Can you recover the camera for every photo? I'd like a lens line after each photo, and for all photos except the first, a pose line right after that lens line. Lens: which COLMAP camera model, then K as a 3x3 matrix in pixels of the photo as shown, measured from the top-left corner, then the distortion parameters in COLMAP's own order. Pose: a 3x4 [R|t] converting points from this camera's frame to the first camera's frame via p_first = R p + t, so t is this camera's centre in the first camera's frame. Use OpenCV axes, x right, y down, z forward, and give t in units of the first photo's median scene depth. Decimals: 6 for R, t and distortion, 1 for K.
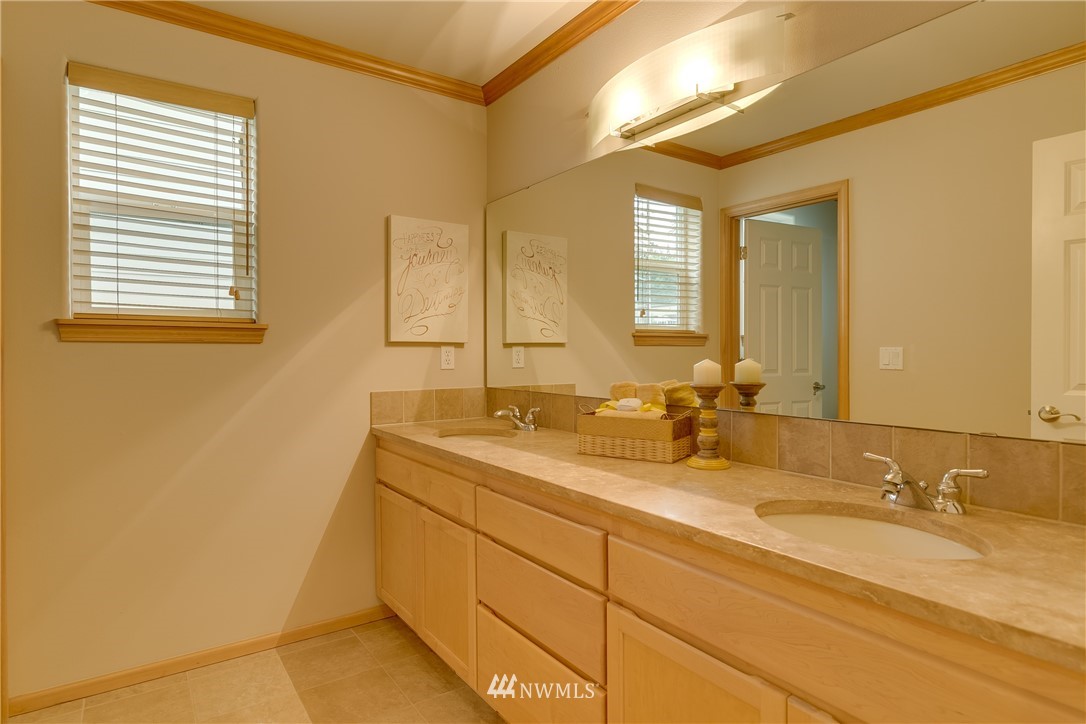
lens RADIAL K [[594.1, 0, 542.4], [0, 594.1, 357.6], [0, 0, 1]] dist [0.000379, 0.000013]
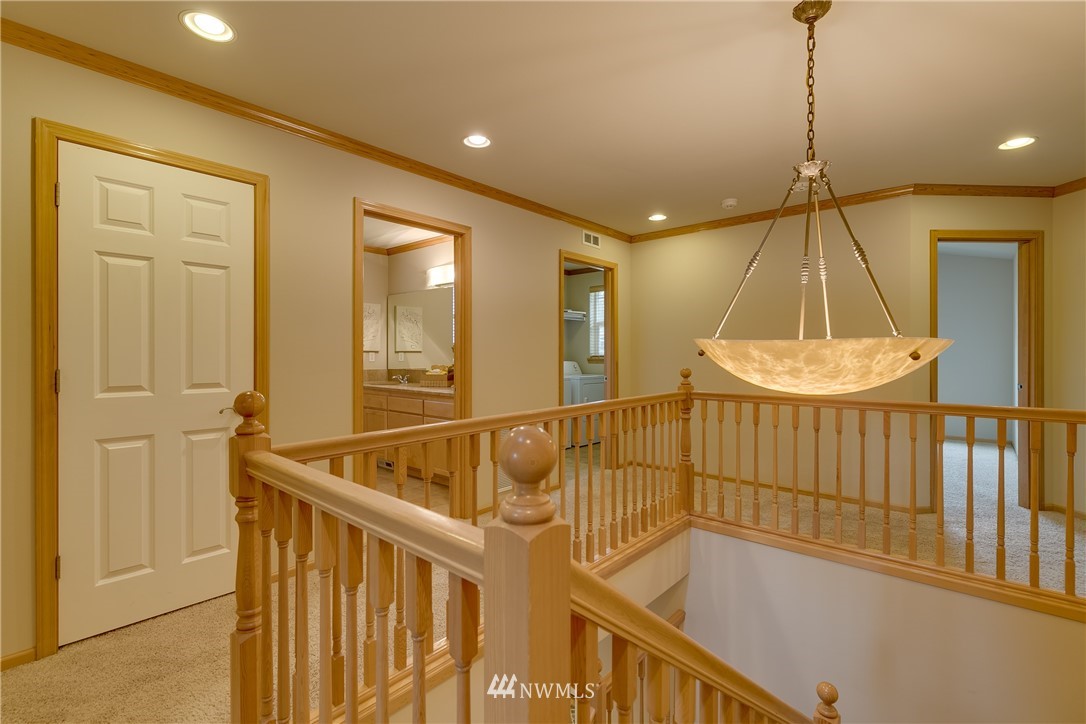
lens RADIAL K [[495.6, 0, 544.7], [0, 495.6, 355.2], [0, 0, 1]] dist [0.003865, 0.002358]
pose [[0.971114, 0.002782, 0.238599, 0.048212], [-0.000970, 0.999970, -0.007714, 0.008296], [-0.238613, 0.007260, 0.971088, -1.184145]]
